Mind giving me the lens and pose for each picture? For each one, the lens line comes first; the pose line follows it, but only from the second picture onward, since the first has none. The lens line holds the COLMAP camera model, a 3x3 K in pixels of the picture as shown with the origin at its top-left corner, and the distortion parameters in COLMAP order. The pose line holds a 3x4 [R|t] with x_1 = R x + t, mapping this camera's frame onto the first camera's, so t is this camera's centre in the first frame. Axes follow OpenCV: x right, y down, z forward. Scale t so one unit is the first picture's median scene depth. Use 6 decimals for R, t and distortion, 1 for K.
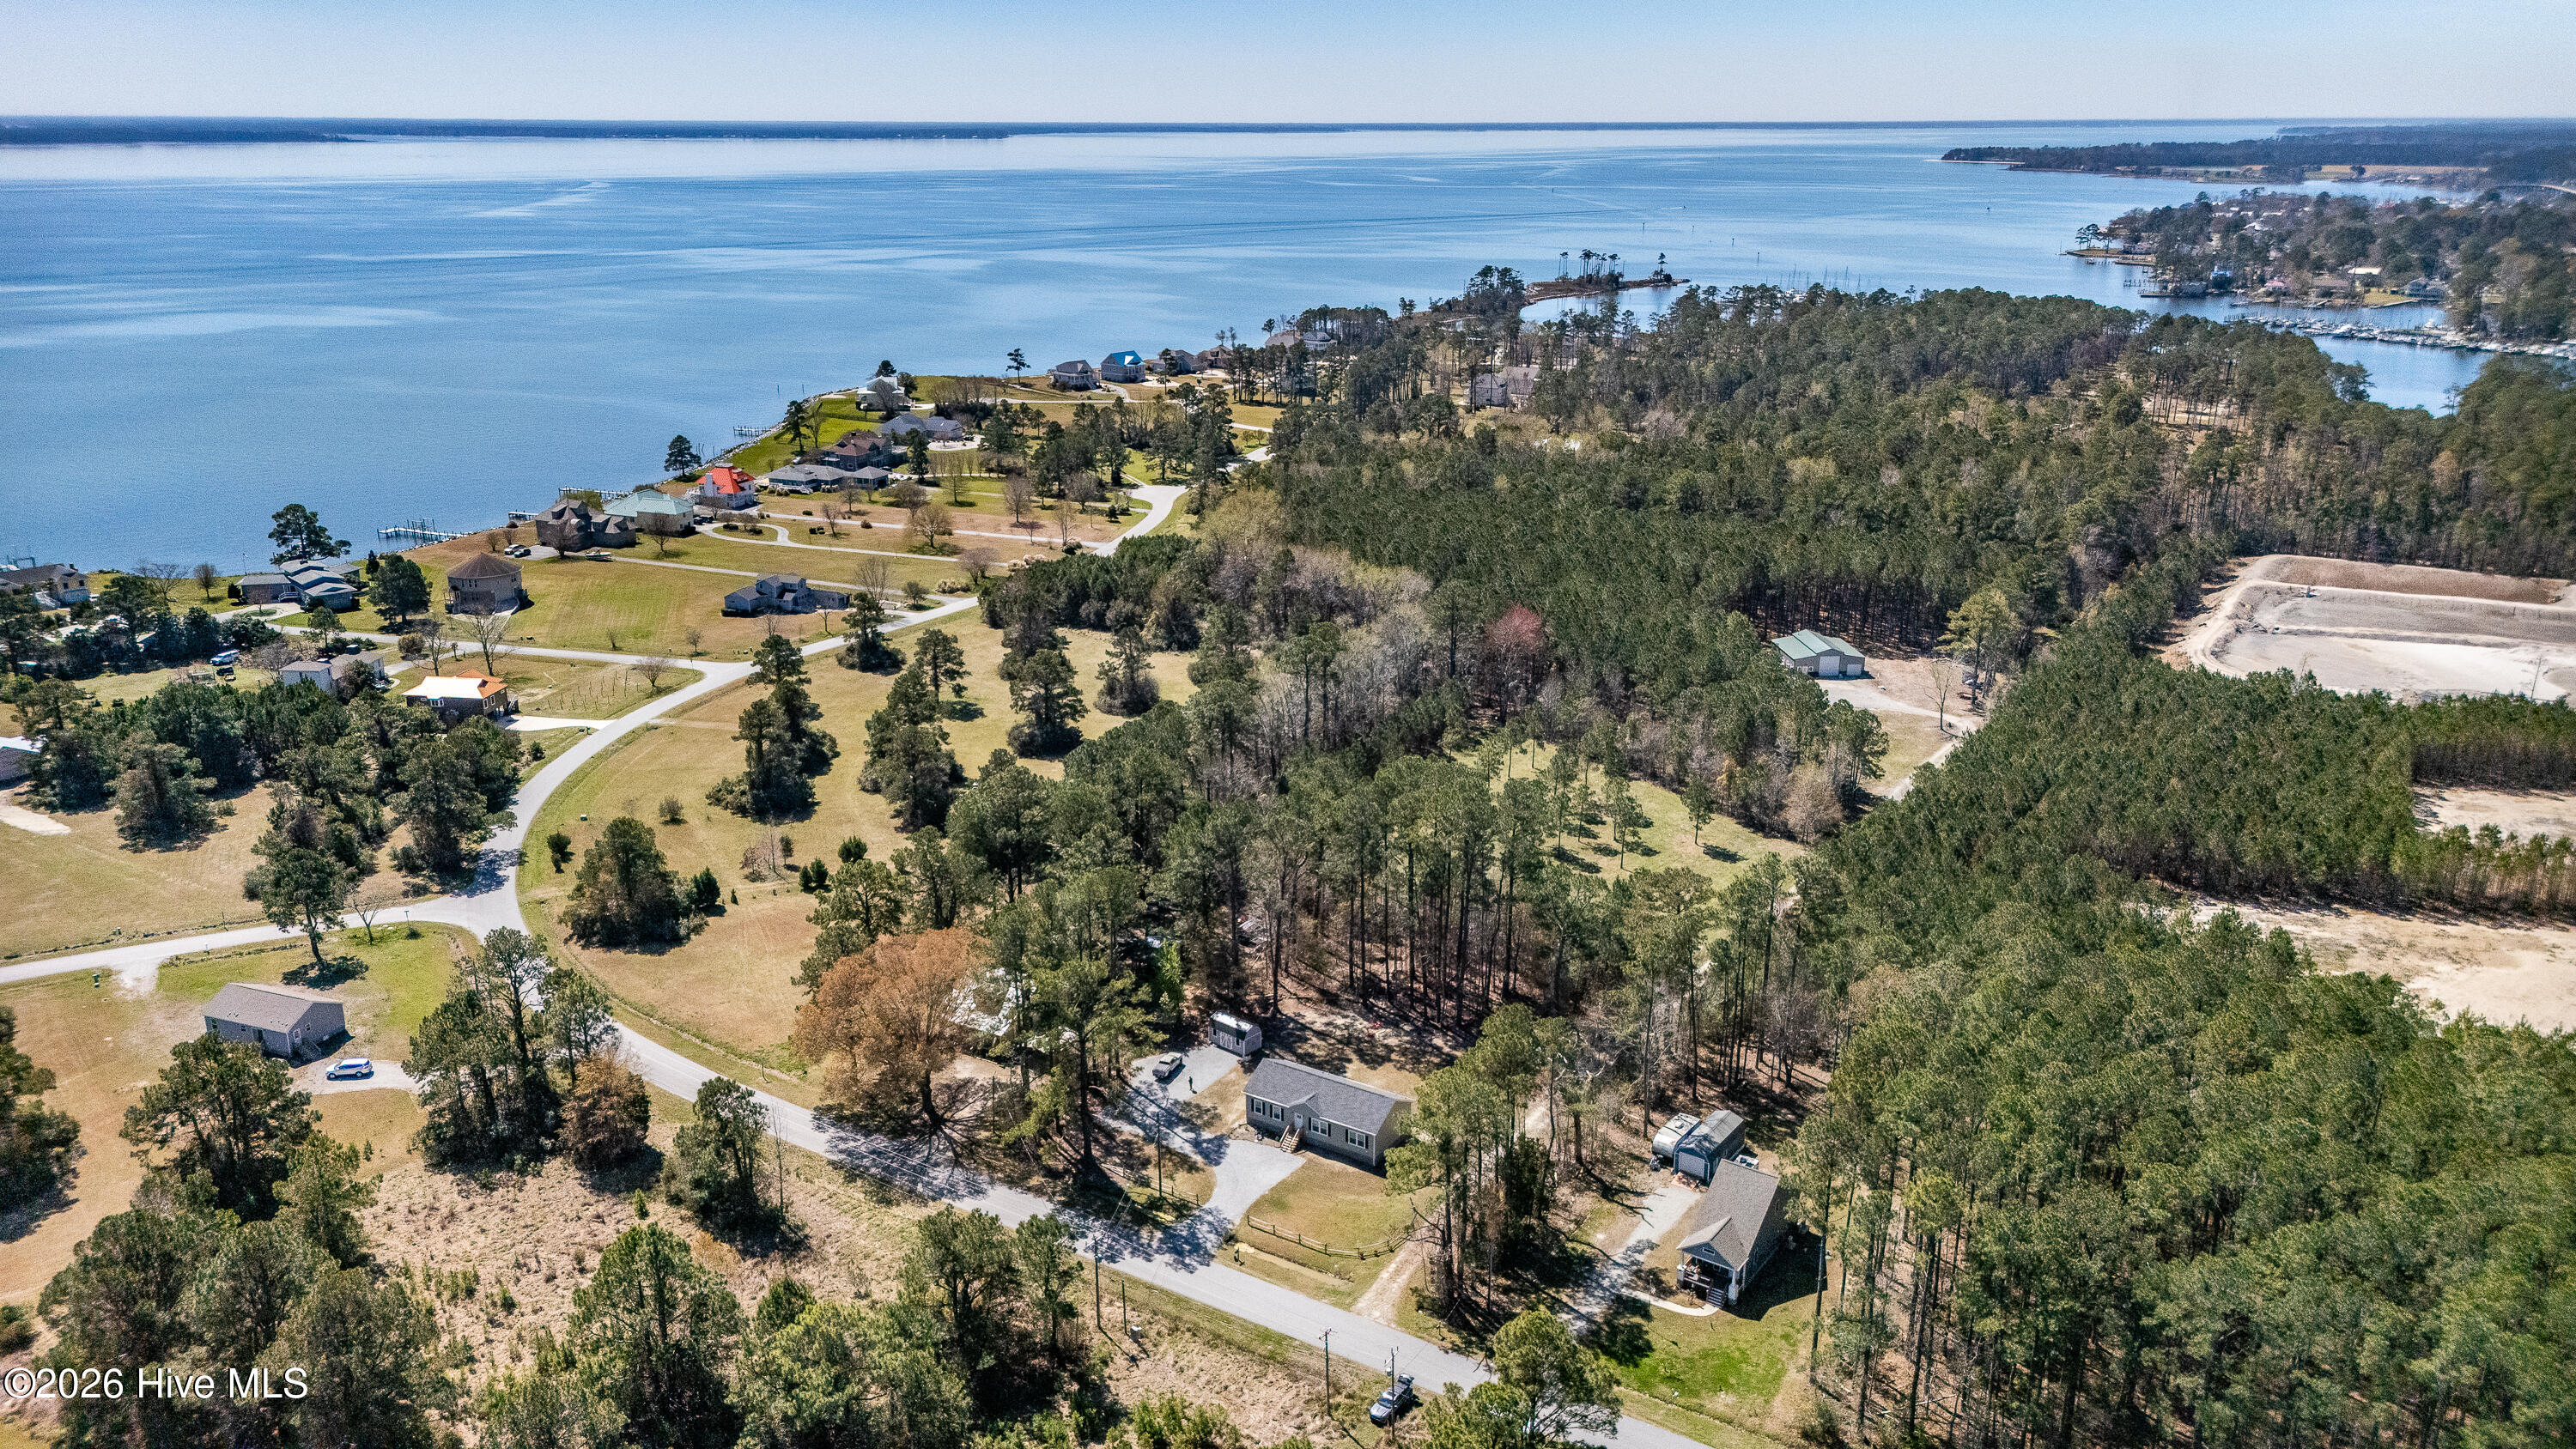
lens RADIAL K [[1895.3, 0, 1269.7], [0, 1895.3, 744.7], [0, 0, 1]] dist [0.063057, -0.052335]
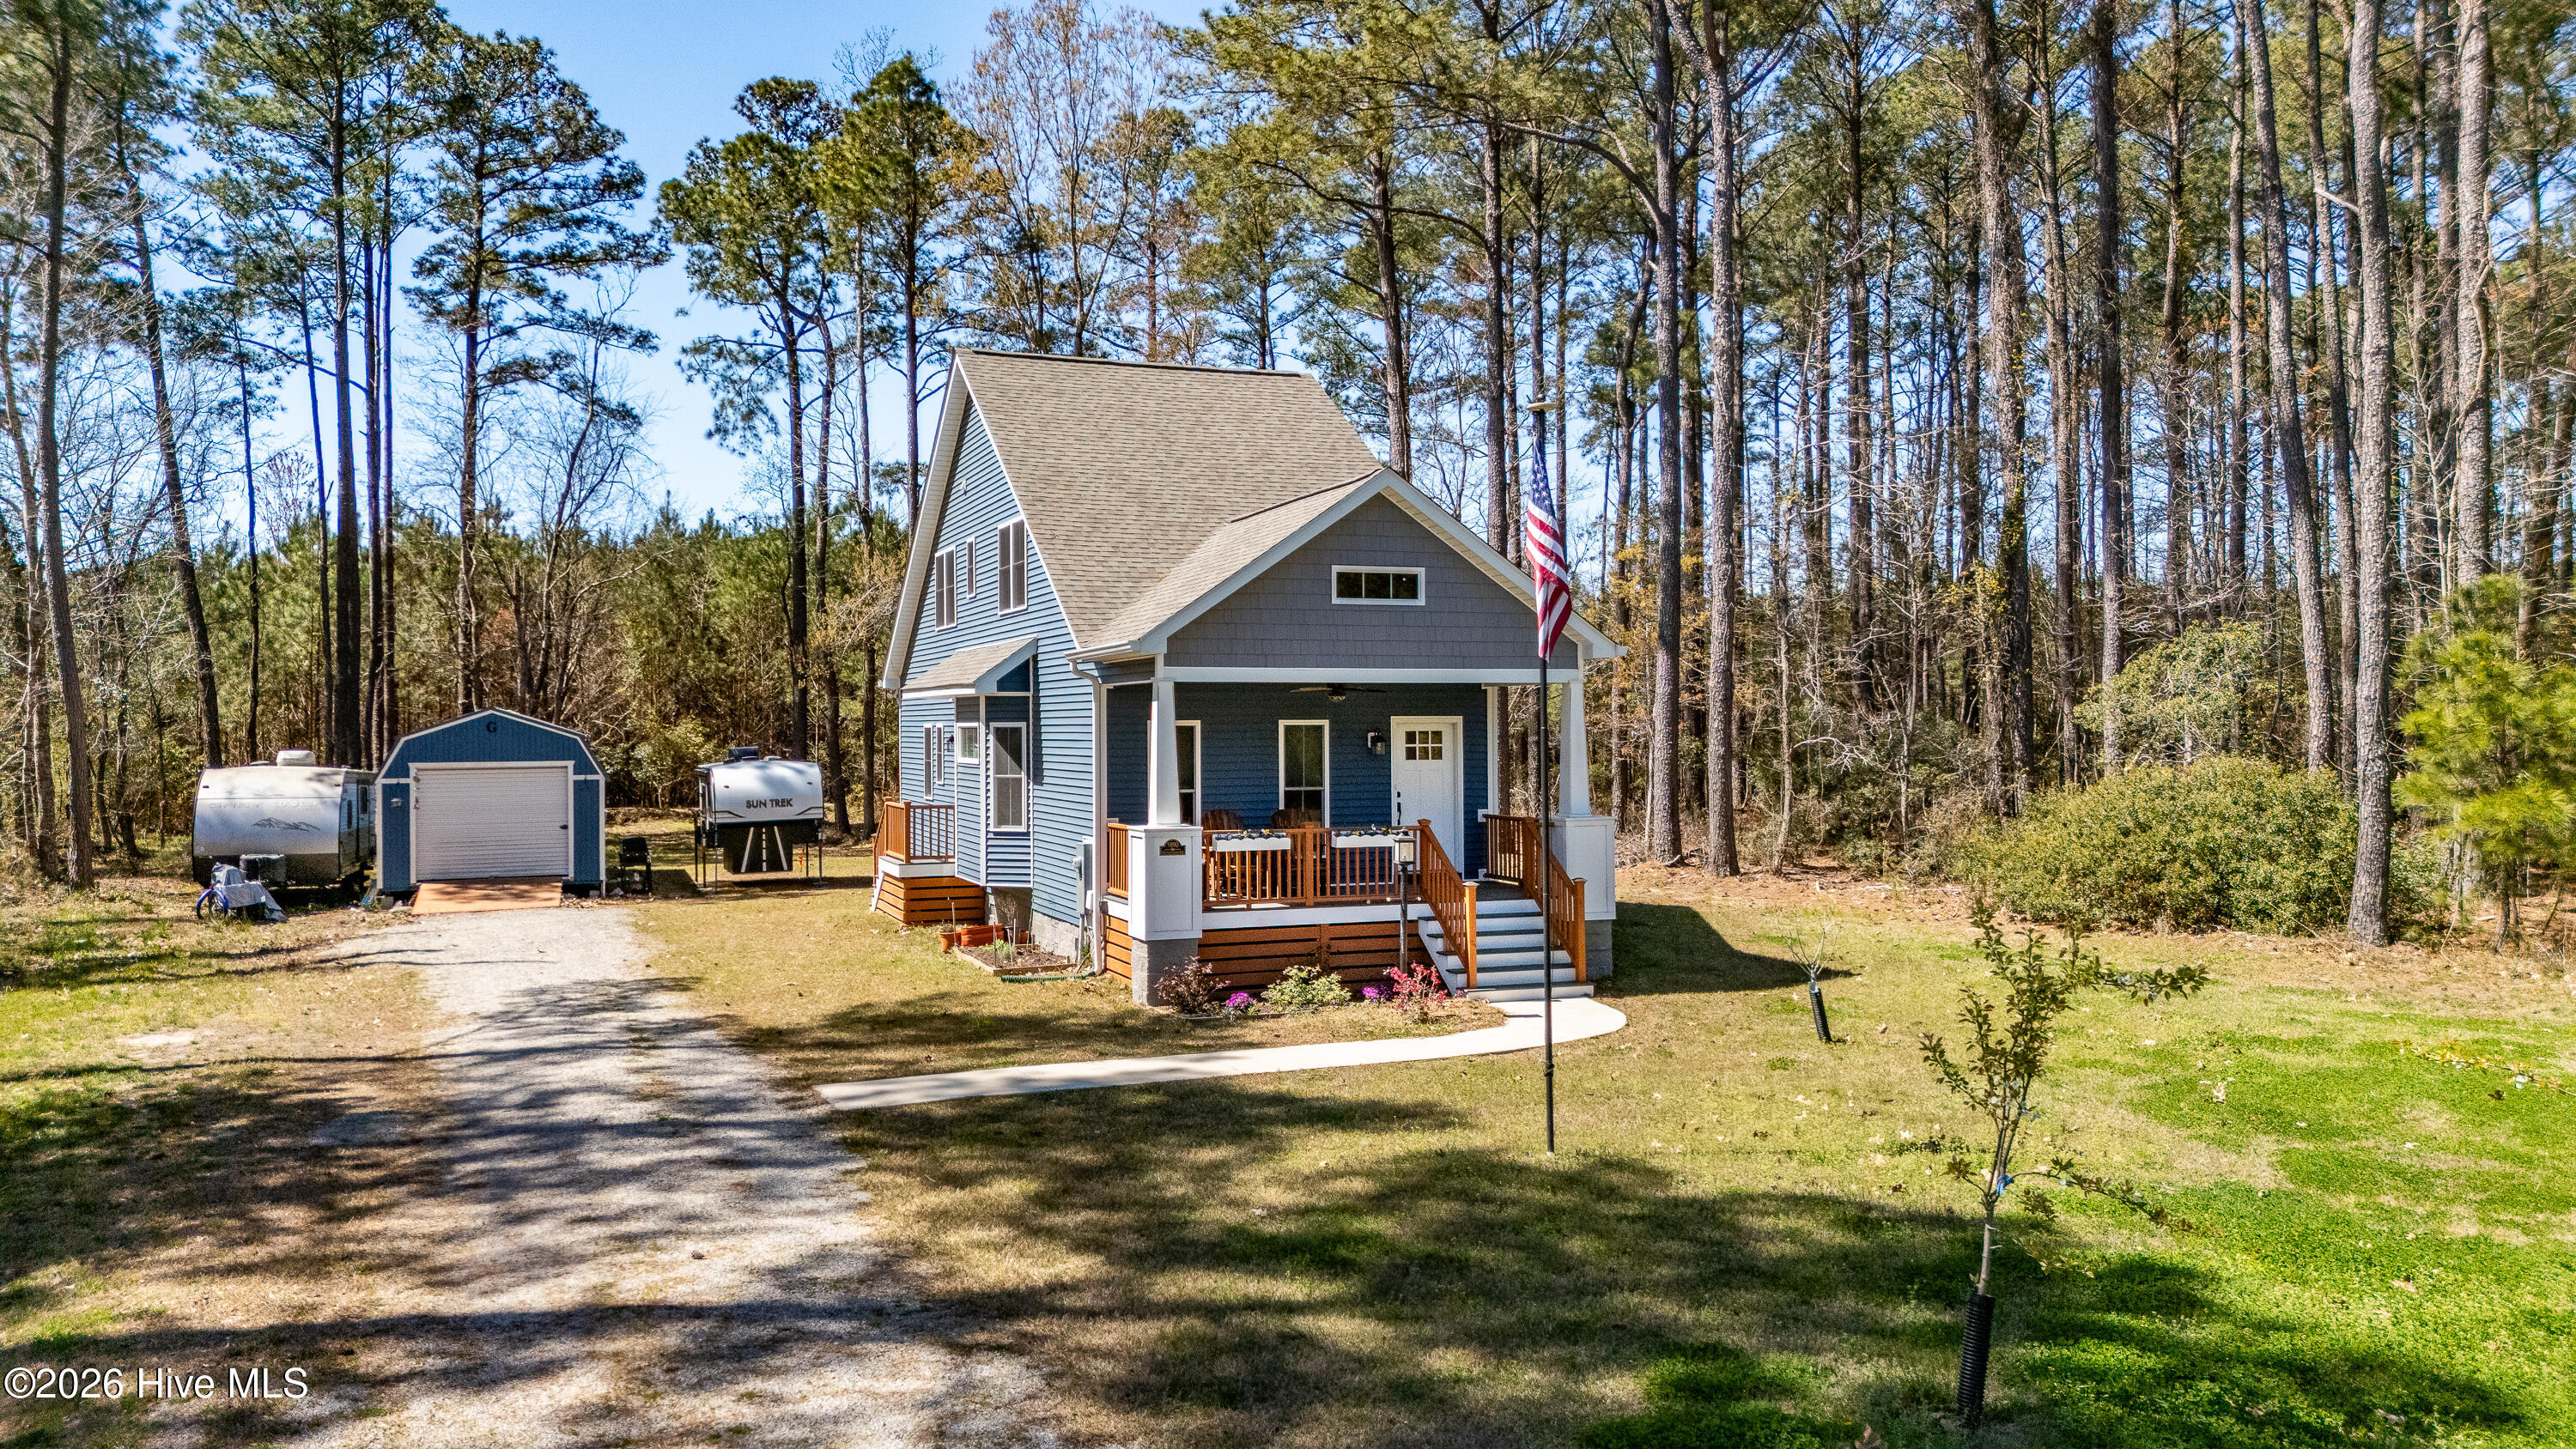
lens RADIAL K [[1895.3, 0, 1296.5], [0, 1895.3, 730.3], [0, 0, 1]] dist [0.063057, -0.052335]
pose [[0.540380, 0.001561, 0.841419, 0.076840], [0.265208, 0.948710, -0.172084, 0.181046], [-0.798532, 0.316142, 0.512250, 0.582044]]
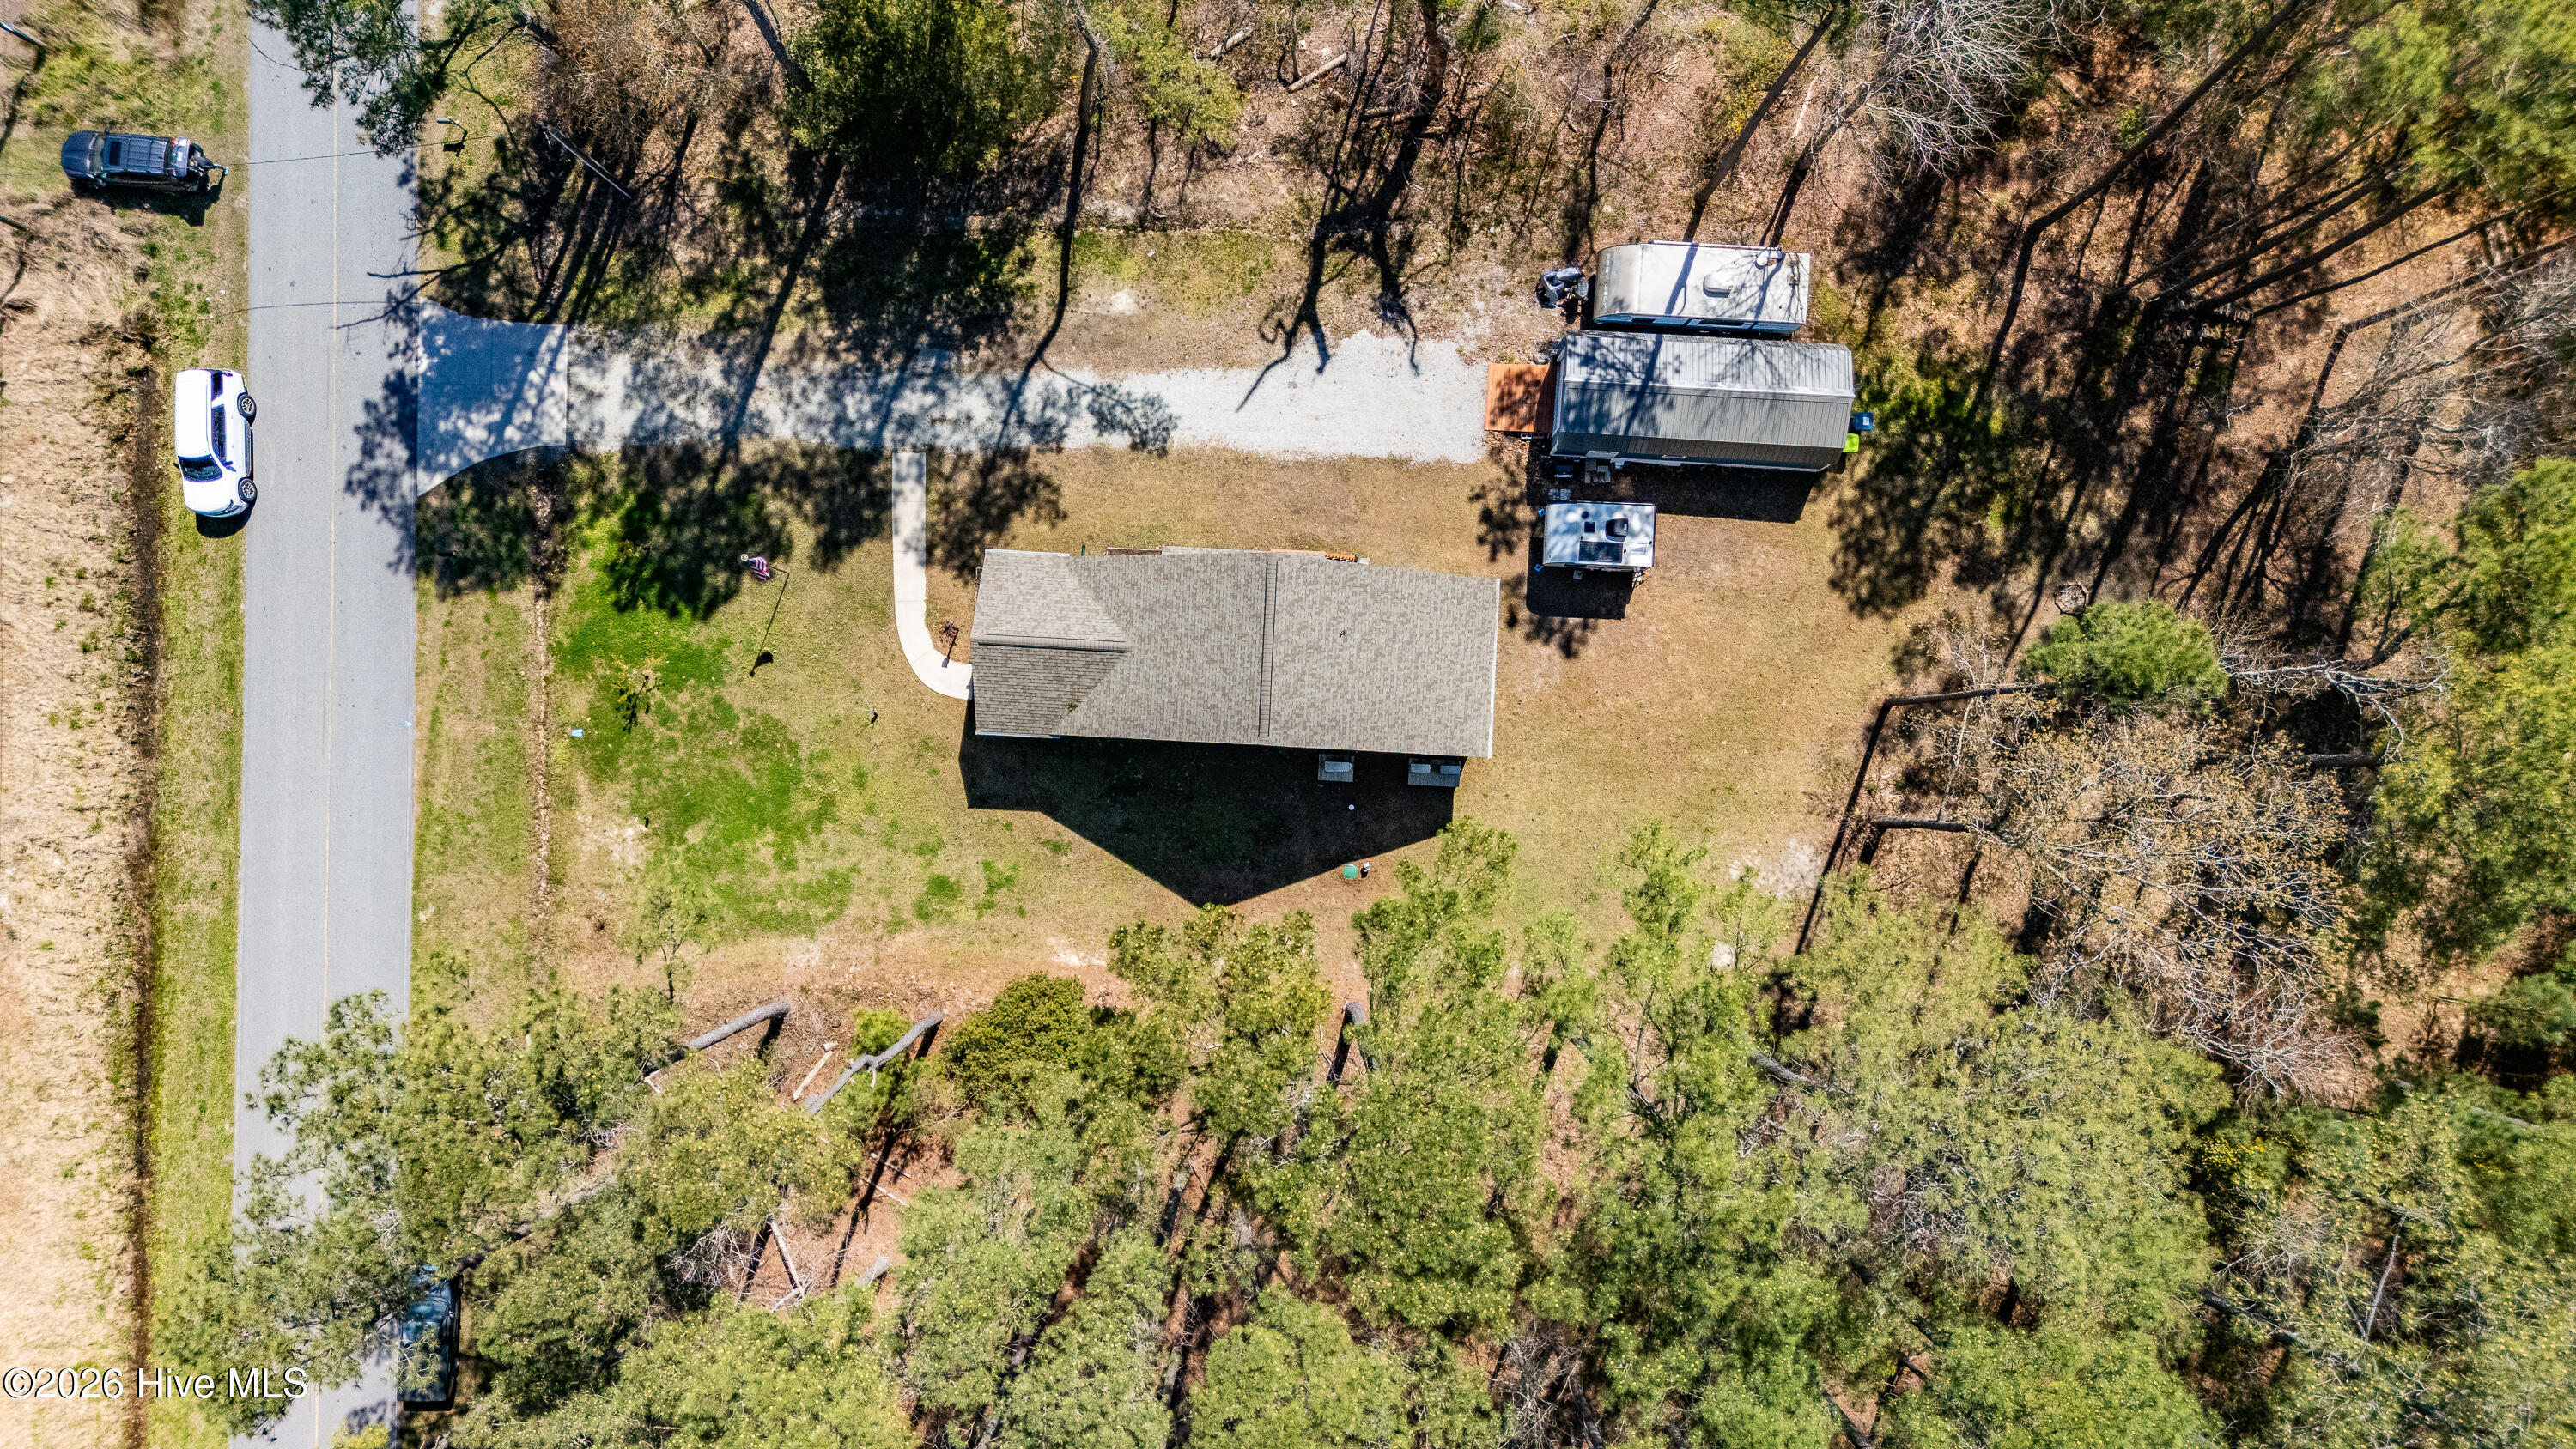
lens RADIAL K [[1895.3, 0, 1291.8], [0, 1895.3, 723.6], [0, 0, 1]] dist [0.063057, -0.052335]
pose [[0.537274, 0.843010, -0.025883, 0.174141], [-0.250724, 0.188944, 0.949441, -0.046770], [0.805279, -0.503621, 0.312877, 0.572220]]
